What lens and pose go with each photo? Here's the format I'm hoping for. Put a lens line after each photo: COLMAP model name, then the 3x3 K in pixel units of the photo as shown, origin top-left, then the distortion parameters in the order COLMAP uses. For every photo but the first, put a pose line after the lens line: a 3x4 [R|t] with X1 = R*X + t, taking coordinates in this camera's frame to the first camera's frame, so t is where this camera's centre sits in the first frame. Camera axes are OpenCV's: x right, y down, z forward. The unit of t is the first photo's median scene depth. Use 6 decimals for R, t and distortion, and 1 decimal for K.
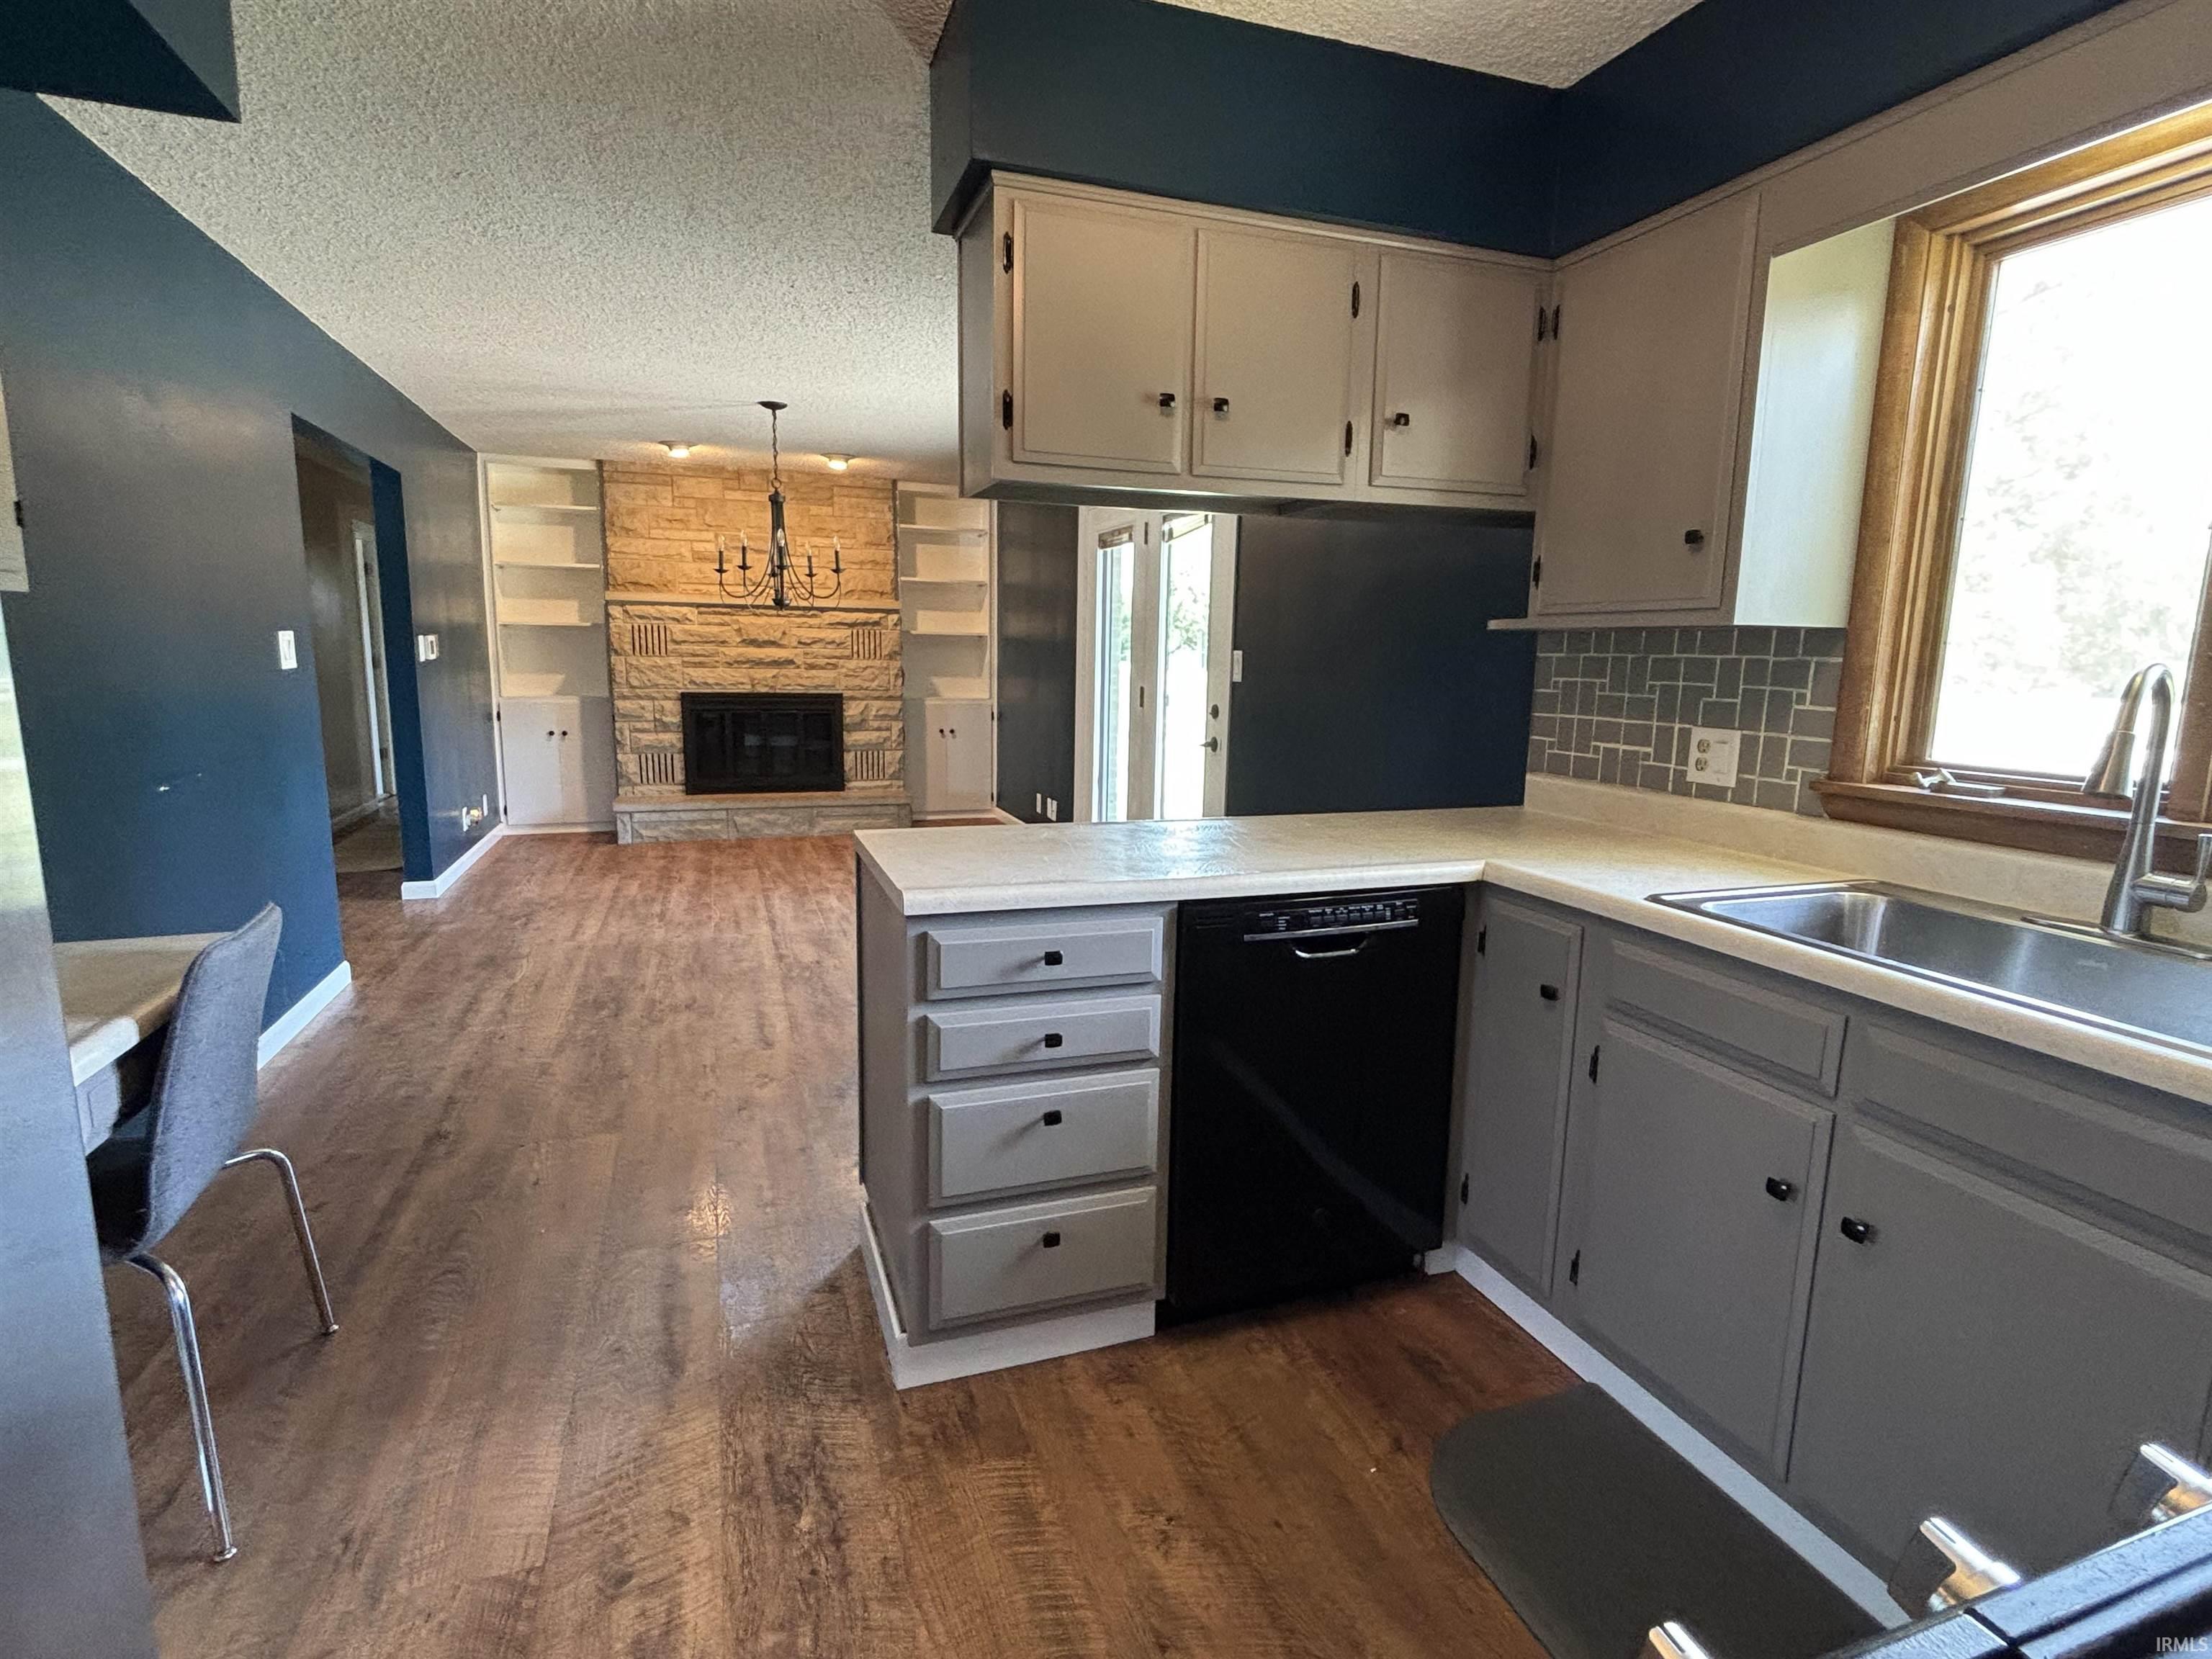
lens RADIAL K [[1115.5, 0, 1119.2], [0, 1115.5, 830.9], [0, 0, 1]] dist [0.001879, 0.001442]
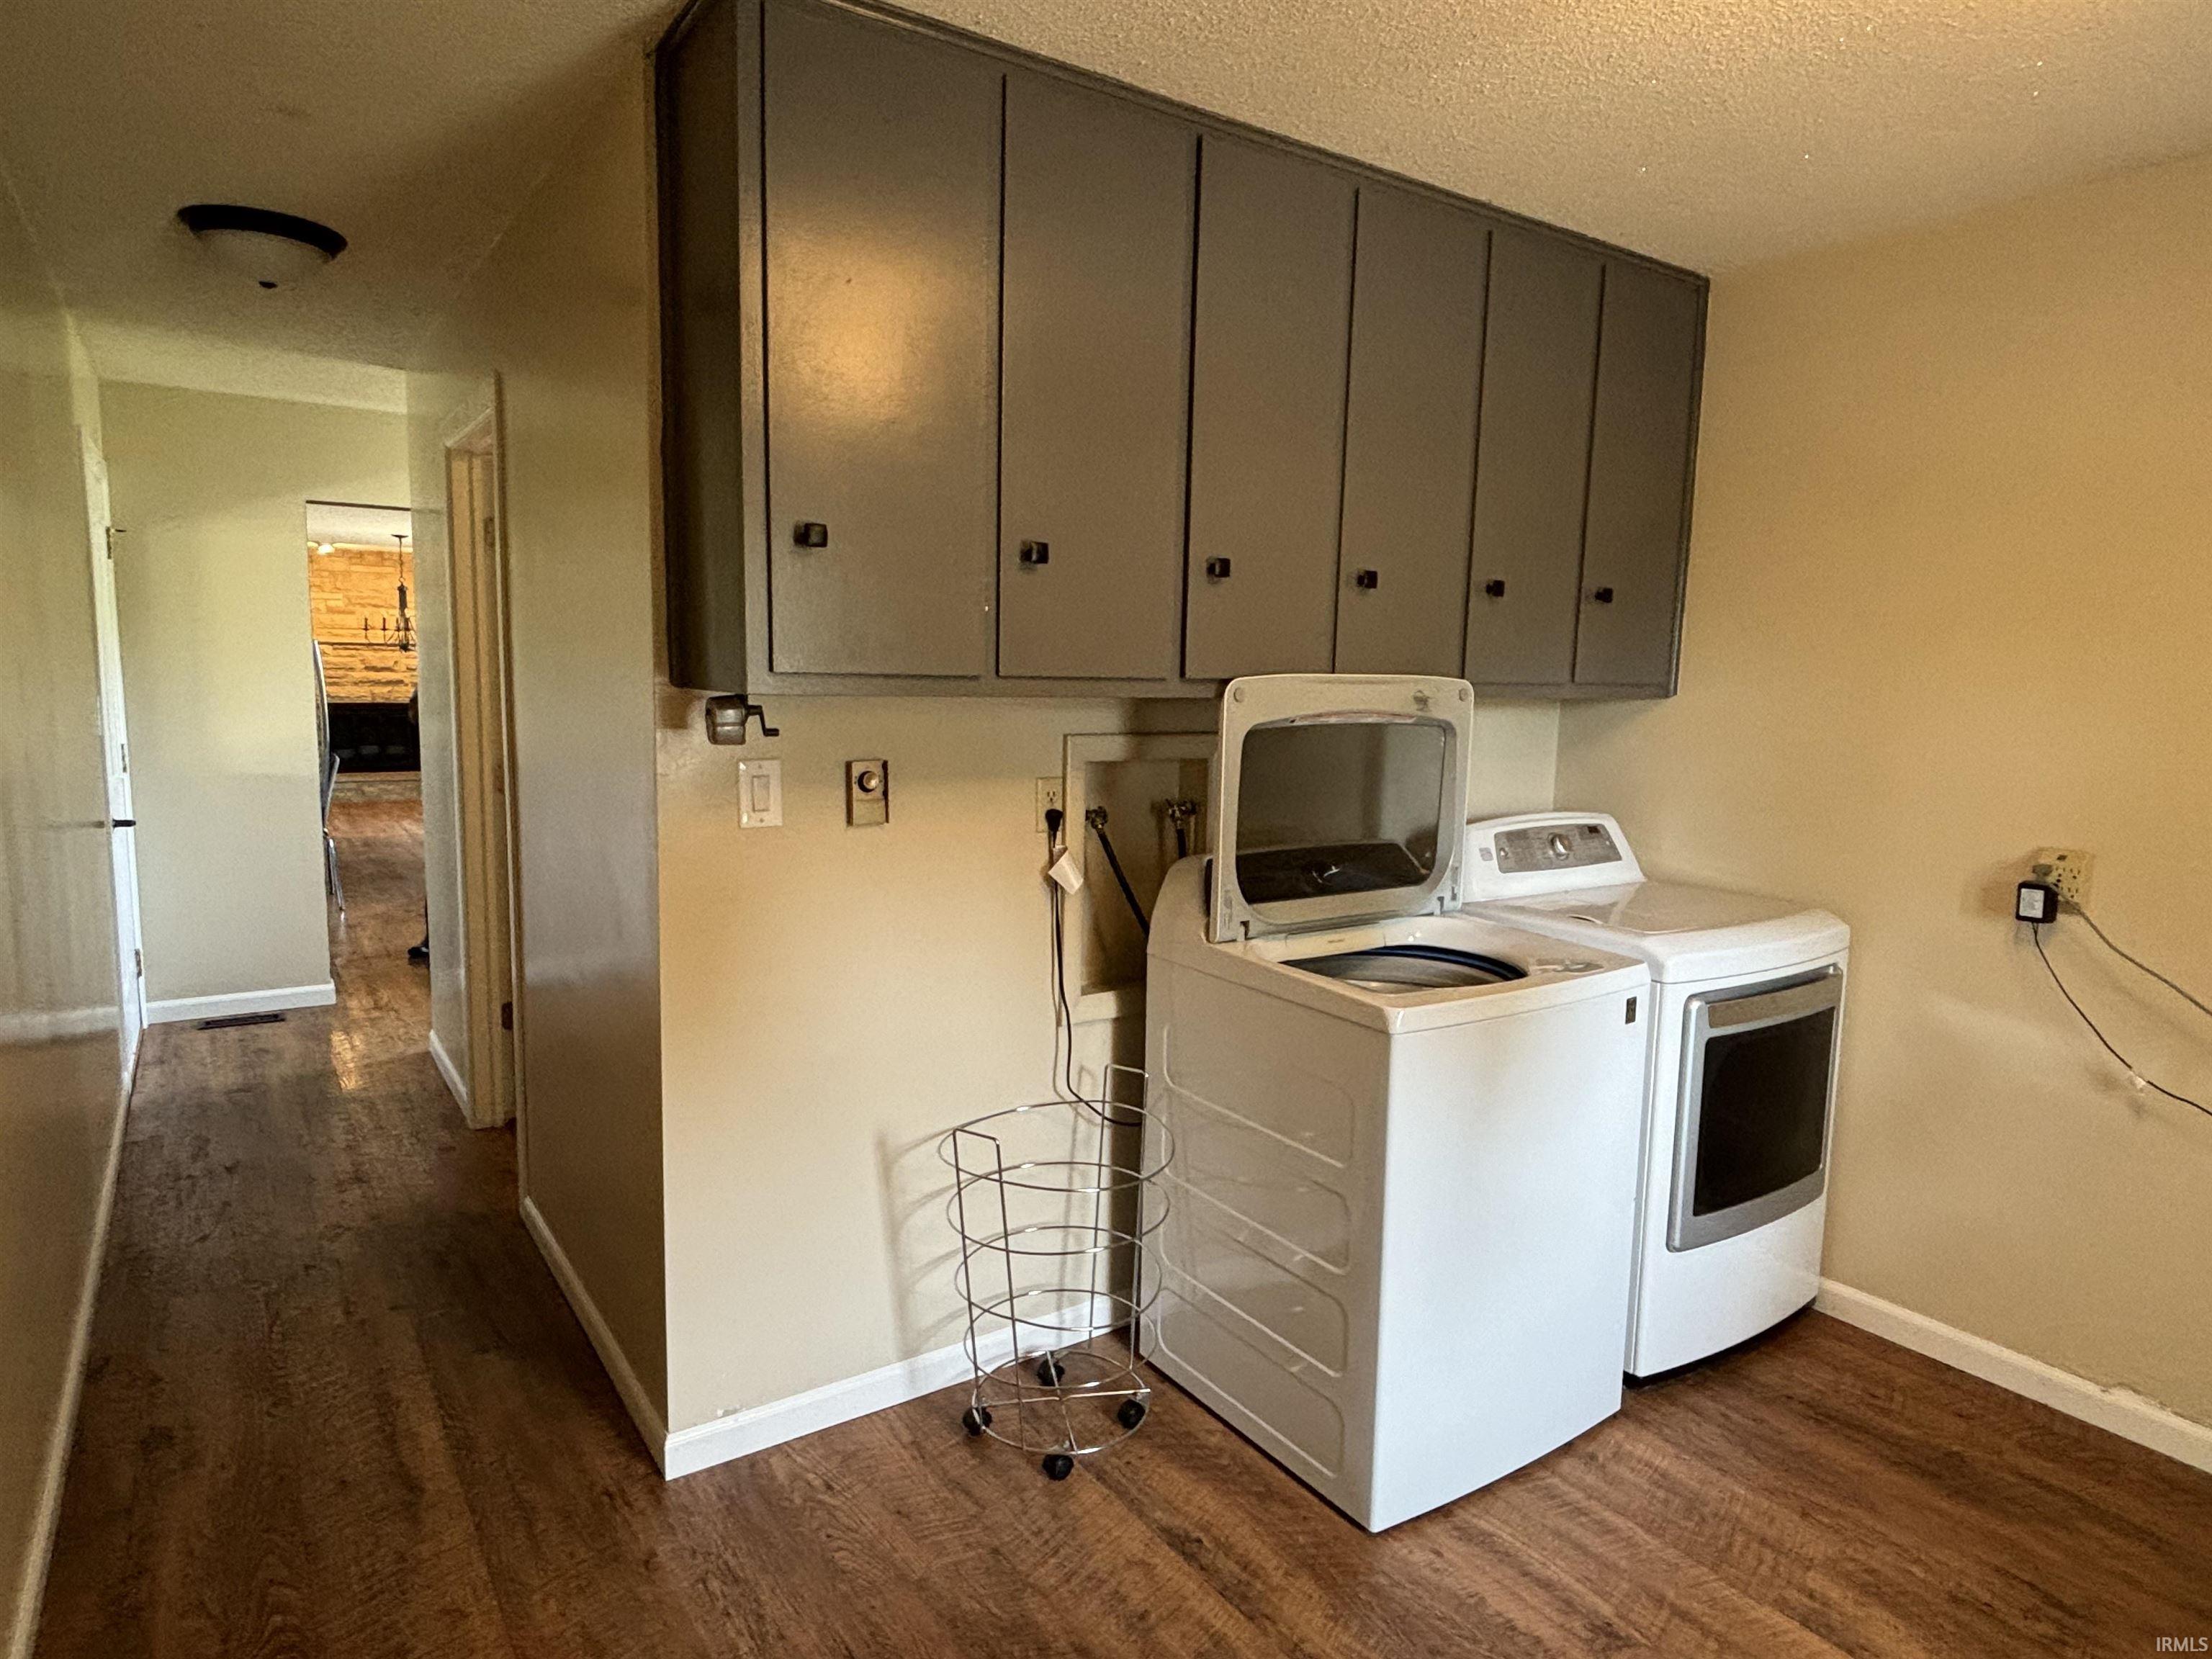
lens RADIAL K [[1290.0, 0, 1100.8], [0, 1290.0, 819.9], [0, 0, 1]] dist [-0.007829, -0.000560]
pose [[0.968402, -0.024016, 0.248237, 0.174465], [0.032826, 0.998967, -0.031410, 0.114892], [-0.247226, 0.038566, 0.968190, -0.871956]]
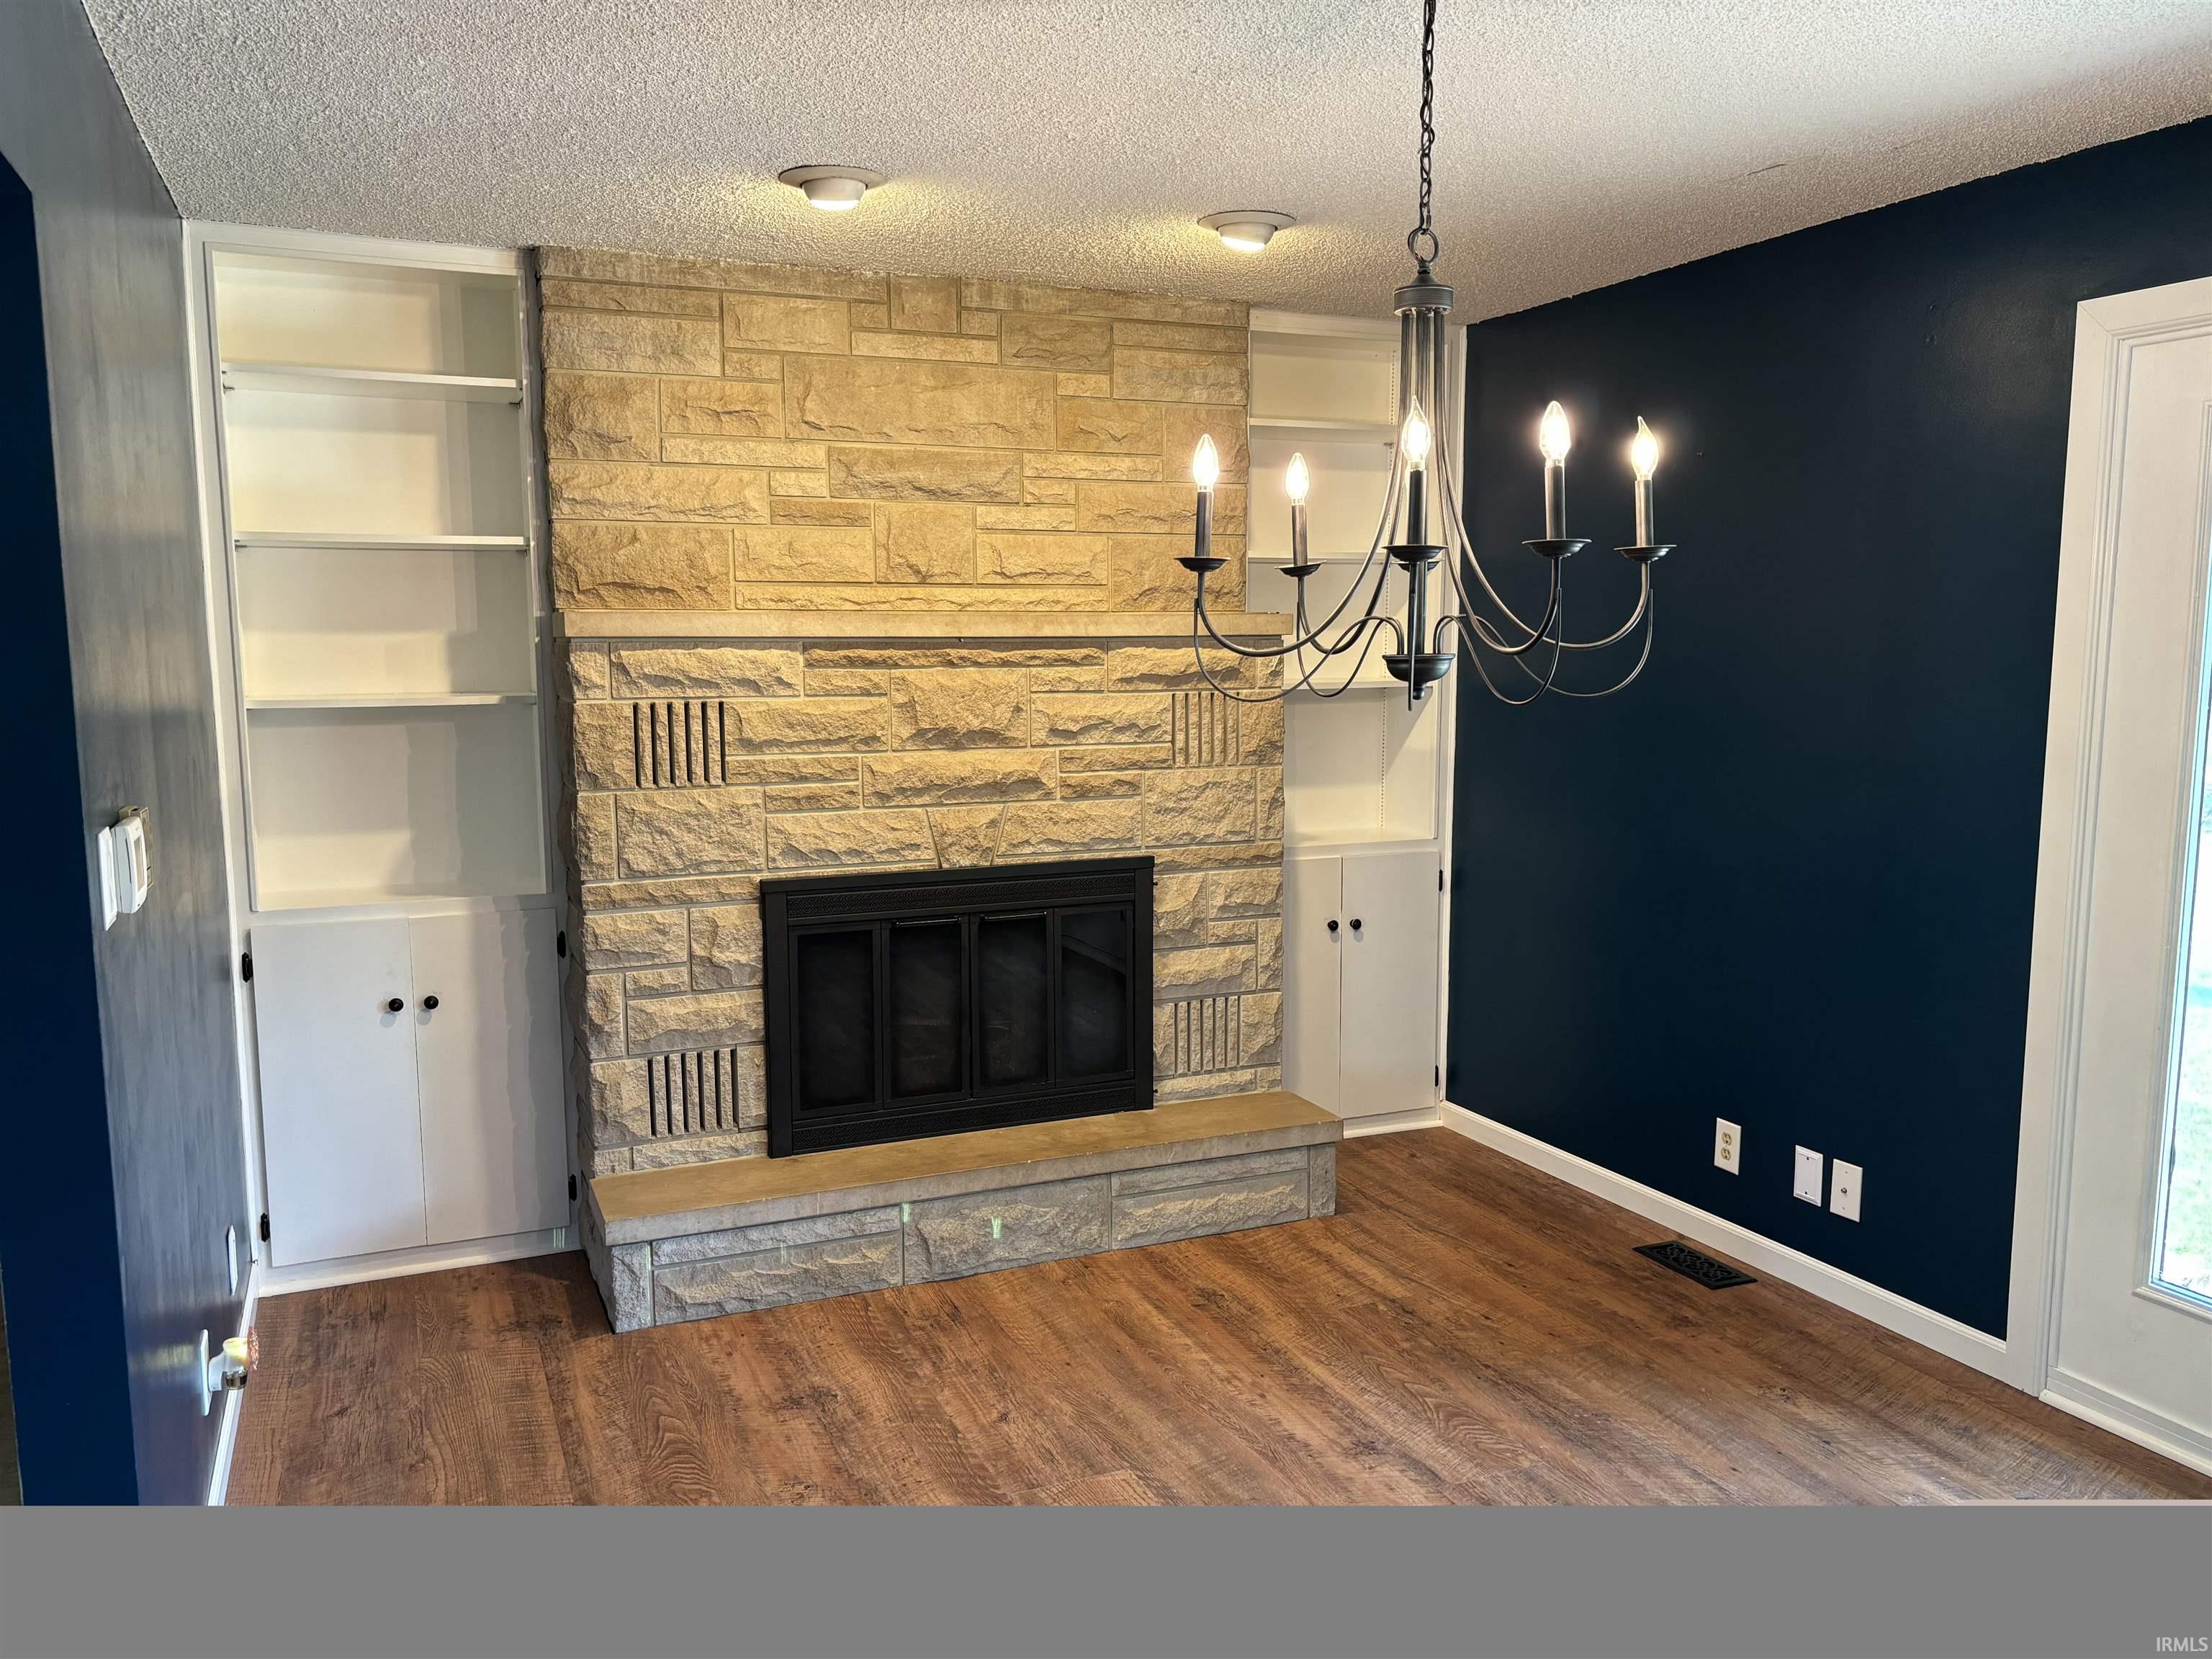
lens RADIAL K [[1676.6, 0, 1098.1], [0, 1676.6, 834.3], [0, 0, 1]] dist [0.033038, -0.005974]
pose [[0.997756, -0.028533, 0.060566, -0.313250], [0.030859, 0.998808, -0.037811, -0.114256], [-0.059415, 0.039595, 0.997448, 0.442428]]
